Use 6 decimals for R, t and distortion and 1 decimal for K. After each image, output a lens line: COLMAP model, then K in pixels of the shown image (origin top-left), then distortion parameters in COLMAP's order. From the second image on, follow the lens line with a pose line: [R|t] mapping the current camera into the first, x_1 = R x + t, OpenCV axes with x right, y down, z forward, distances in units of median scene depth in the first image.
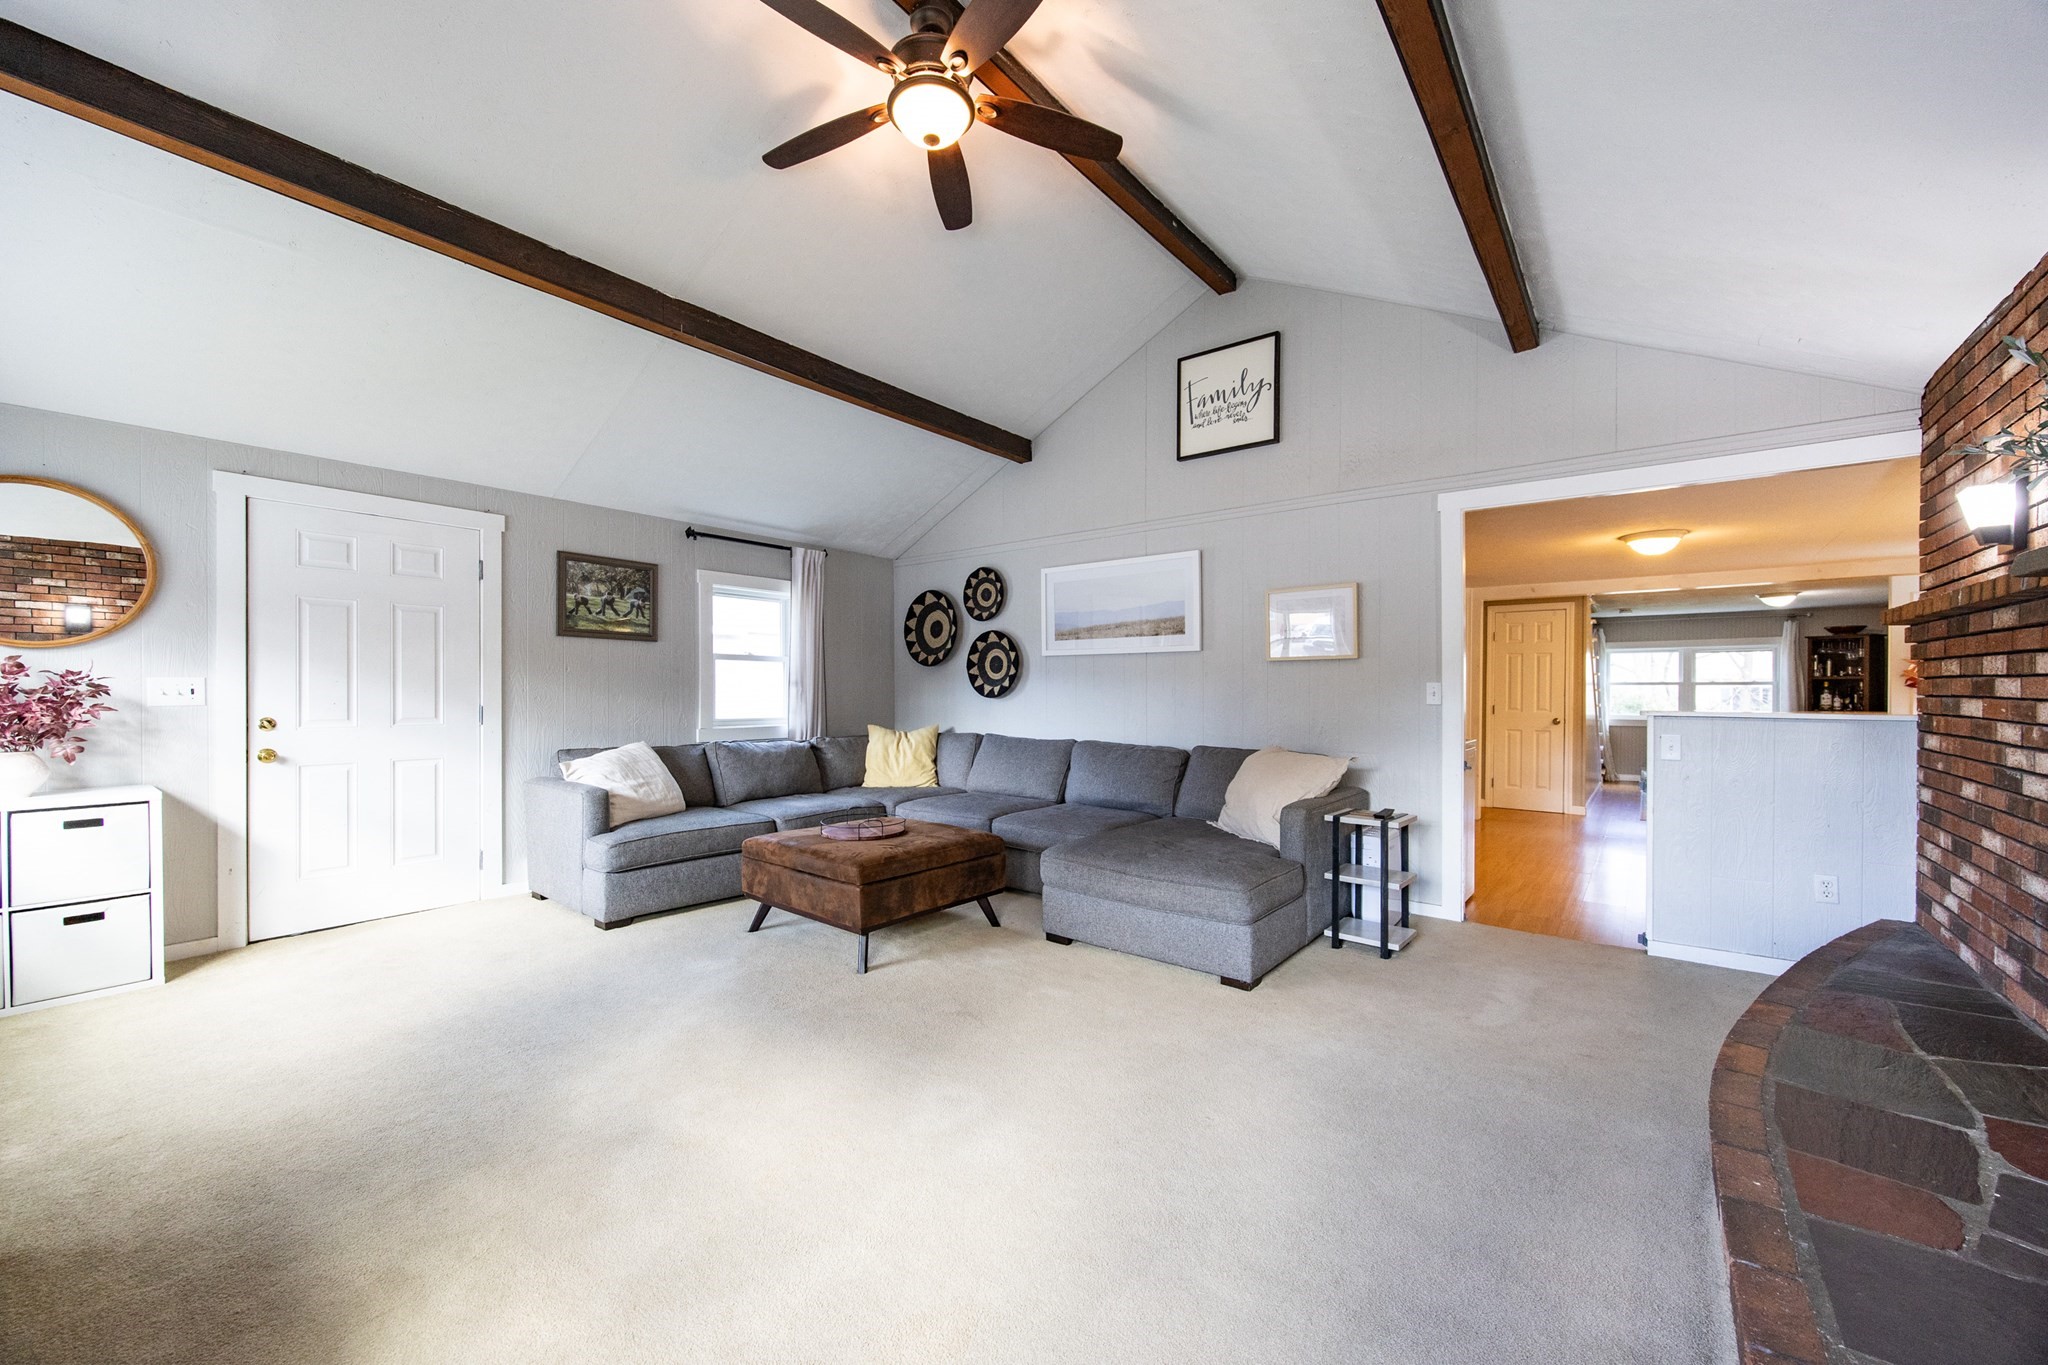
lens RADIAL K [[791.5, 0, 1011.6], [0, 791.5, 692.5], [0, 0, 1]] dist [0.001045, -0.000935]
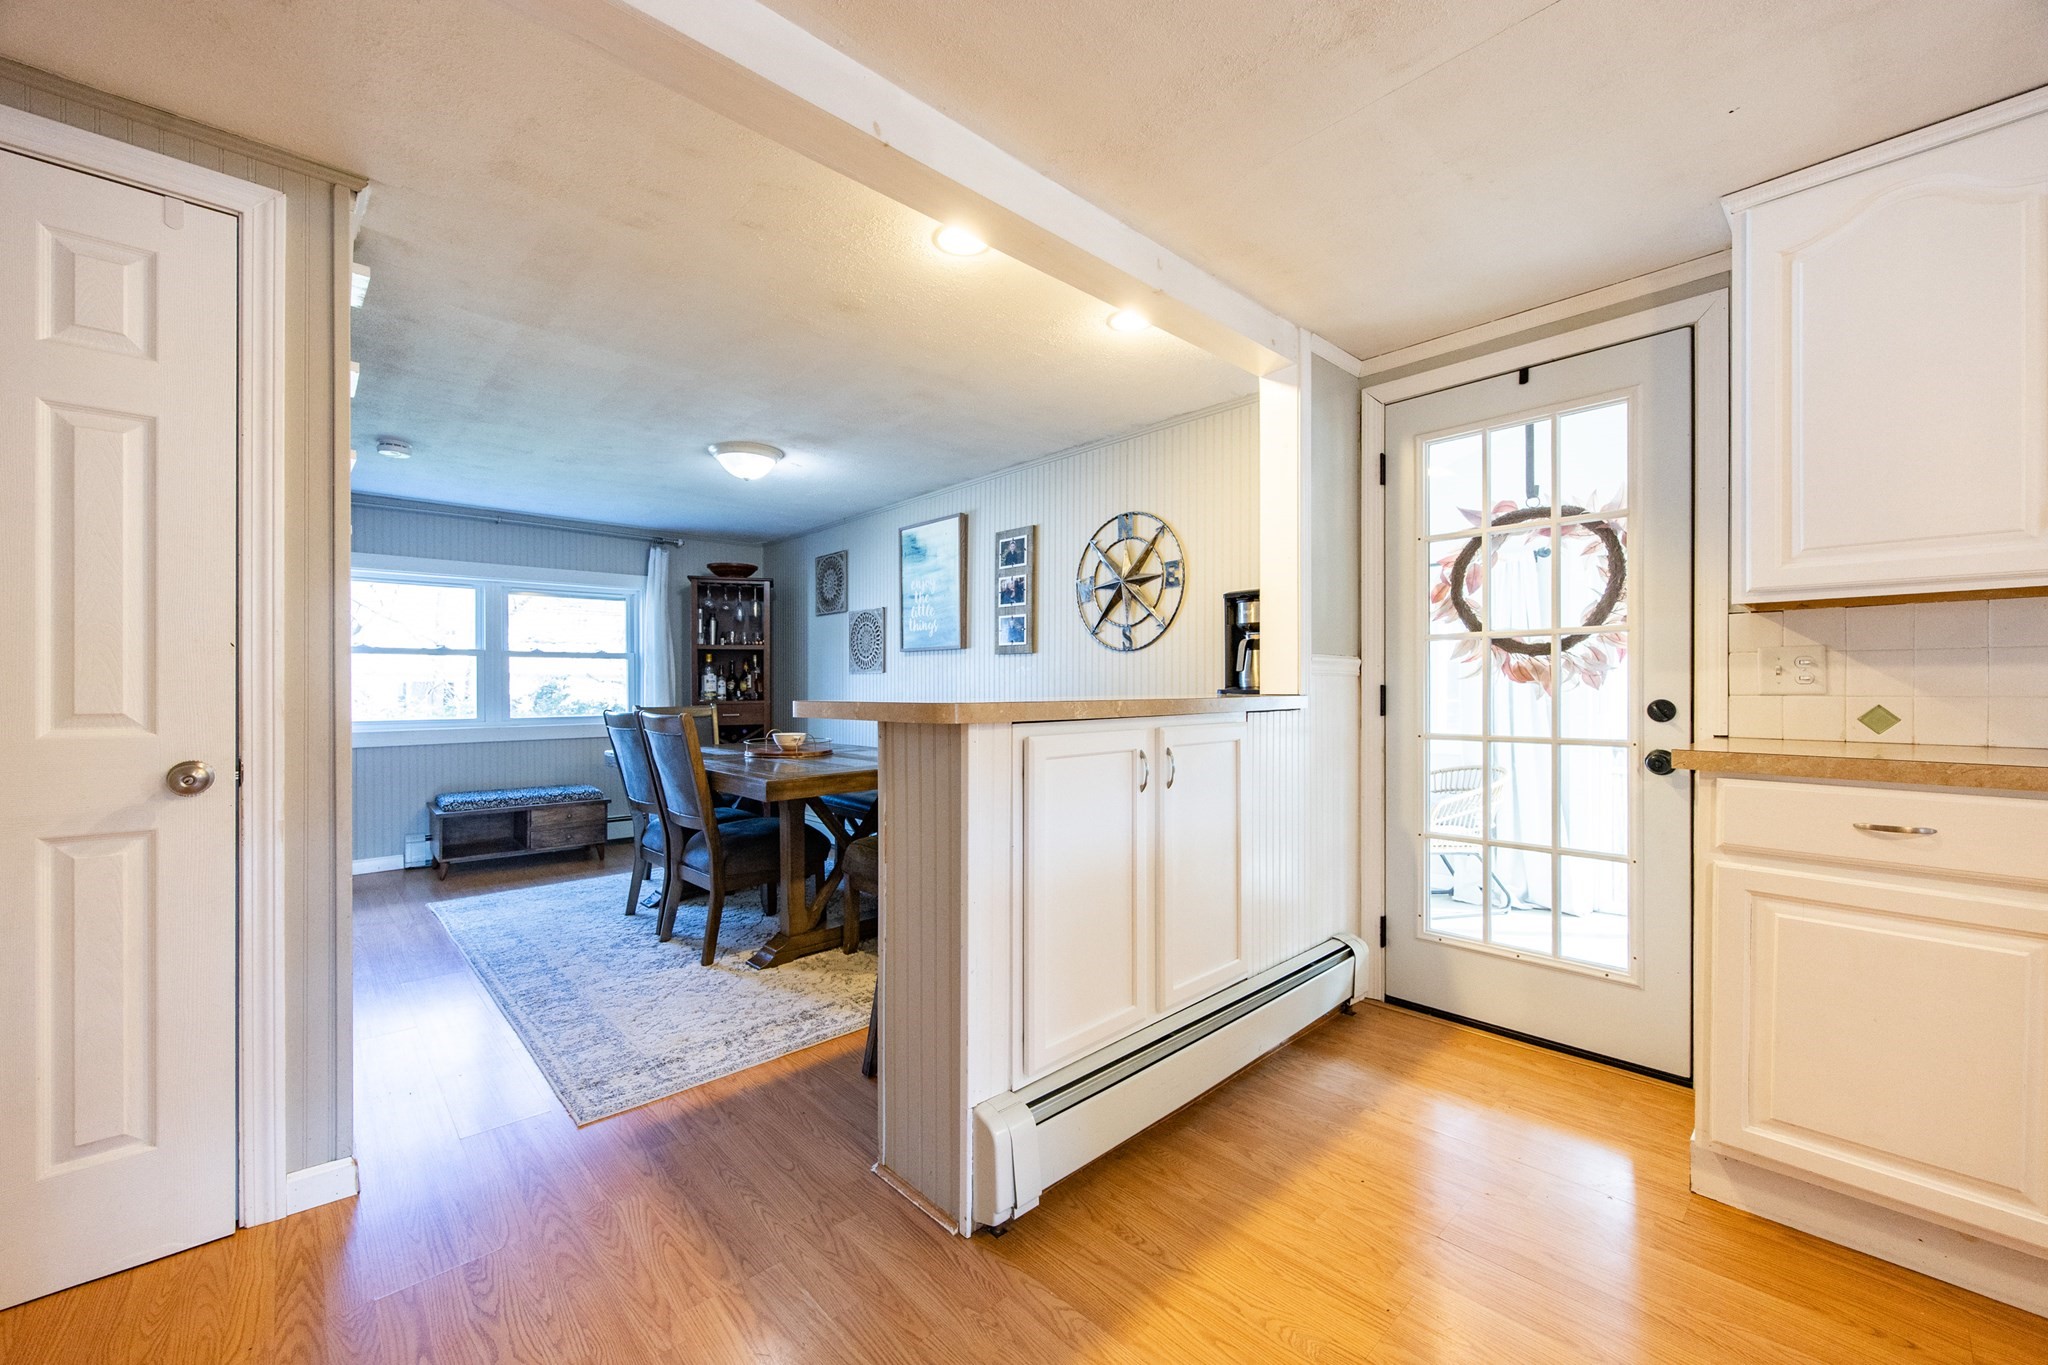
lens RADIAL K [[791.5, 0, 1022.3], [0, 791.5, 690.3], [0, 0, 1]] dist [0.001045, -0.000935]
pose [[0.139753, -0.003963, 0.990179, 0.459925], [0.006712, 0.999973, 0.003055, 0.013975], [-0.990164, 0.006219, 0.139775, 0.675519]]
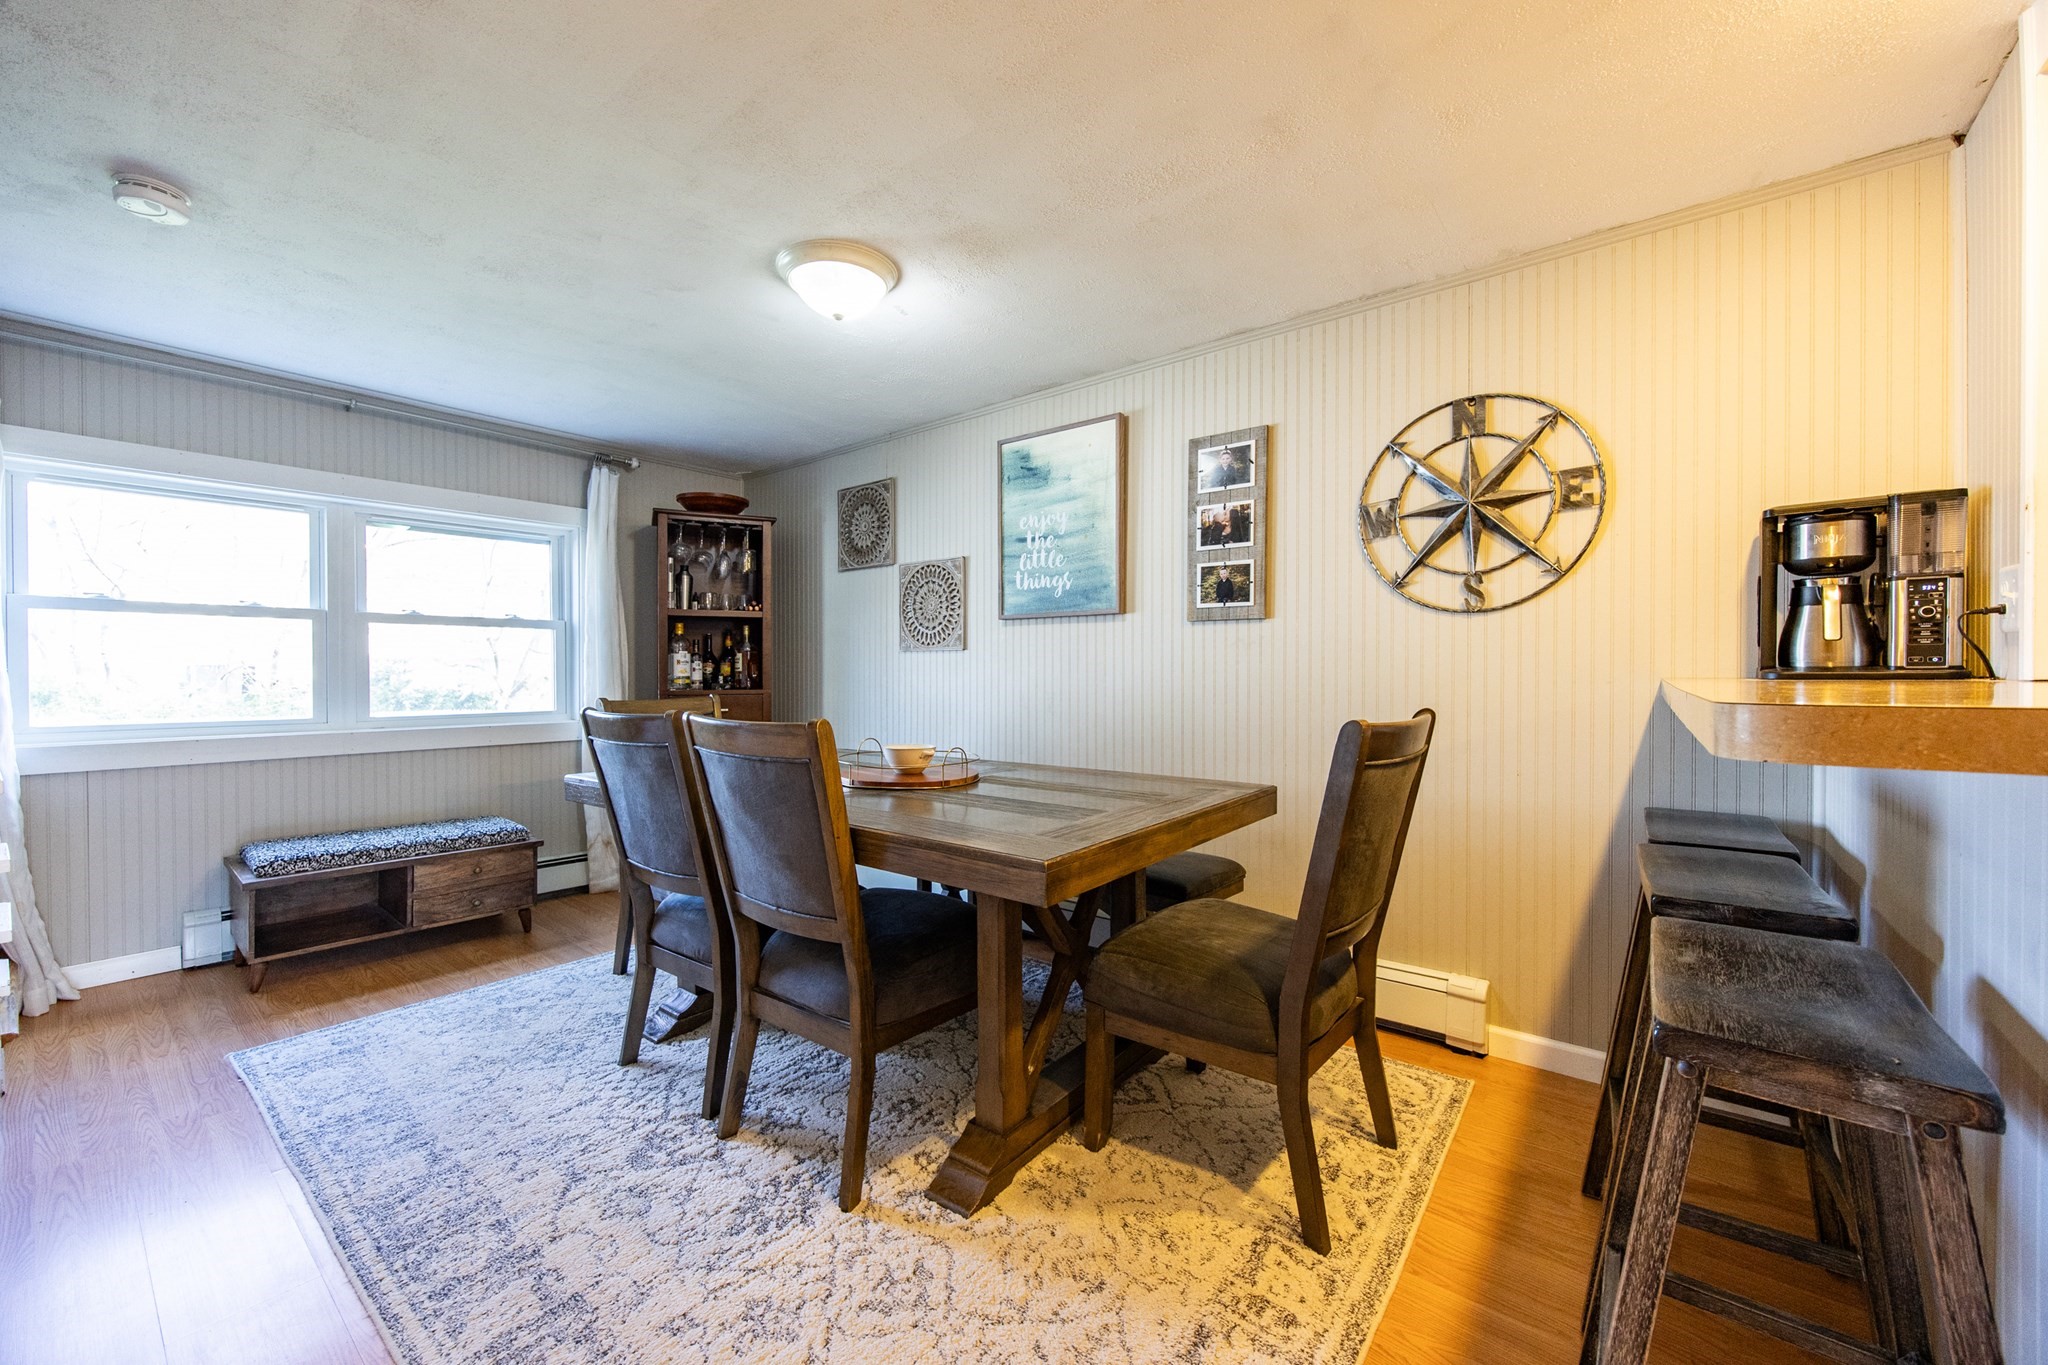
lens RADIAL K [[791.5, 0, 1022.6], [0, 791.5, 681.0], [0, 0, 1]] dist [0.001045, -0.000935]
pose [[-0.008363, -0.008797, 0.999926, 0.599970], [0.004938, 0.999949, 0.008838, 0.014687], [-0.999953, 0.005011, -0.008320, 0.817422]]
